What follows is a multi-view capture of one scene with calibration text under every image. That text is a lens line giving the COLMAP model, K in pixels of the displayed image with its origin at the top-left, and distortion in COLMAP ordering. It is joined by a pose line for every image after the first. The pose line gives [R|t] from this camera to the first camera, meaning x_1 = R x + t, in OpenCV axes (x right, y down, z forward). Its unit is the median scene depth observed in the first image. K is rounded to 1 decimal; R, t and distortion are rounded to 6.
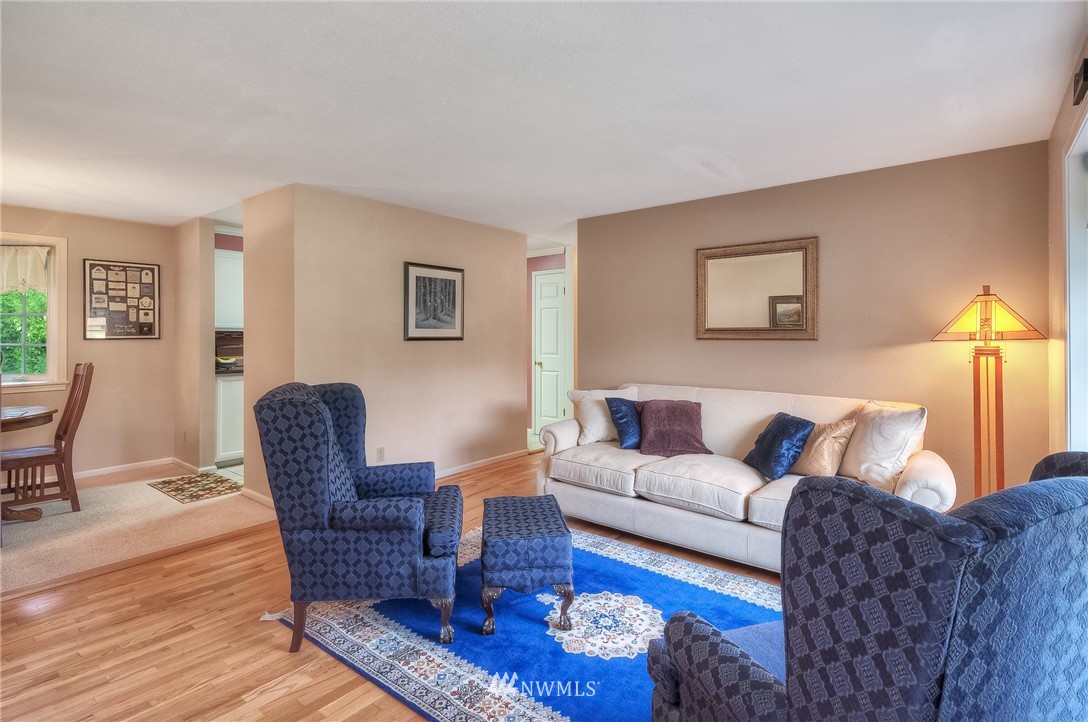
lens RADIAL K [[544.7, 0, 542.7], [0, 544.7, 333.0], [0, 0, 1]] dist [0.001470, -0.000671]
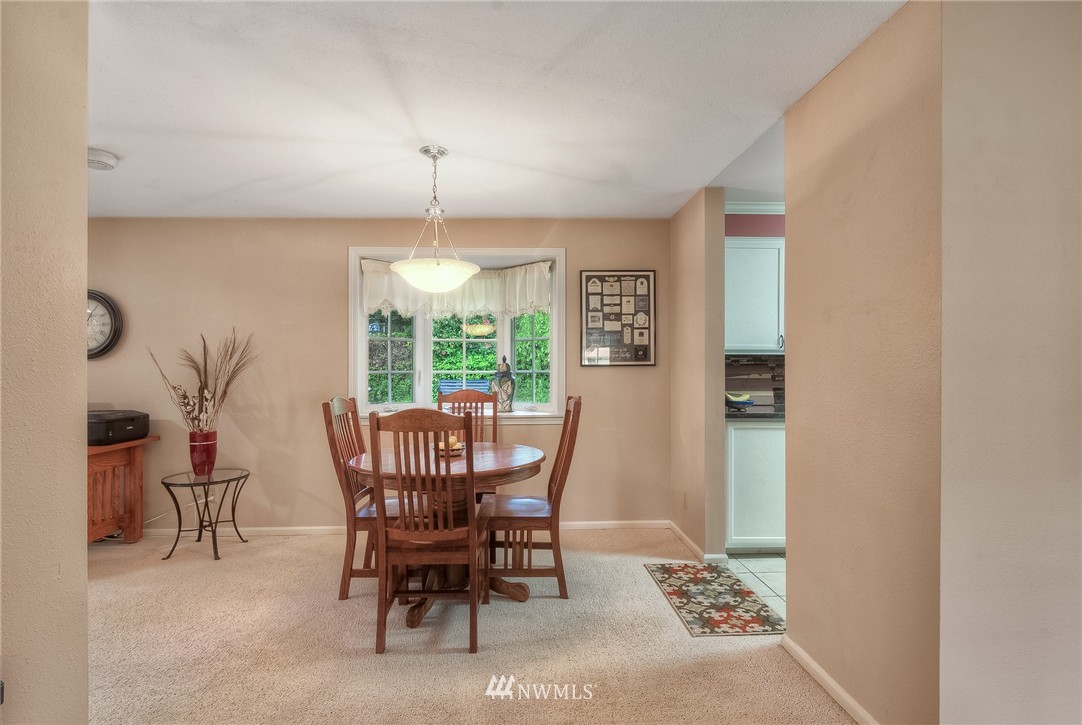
lens RADIAL K [[533.1, 0, 537.4], [0, 533.1, 366.1], [0, 0, 1]] dist [-0.000831, -0.000061]
pose [[0.682664, 0.002419, -0.730728, -0.279226], [0.002550, 0.999981, 0.005692, 0.007080], [0.730728, -0.005749, 0.682645, 0.381037]]
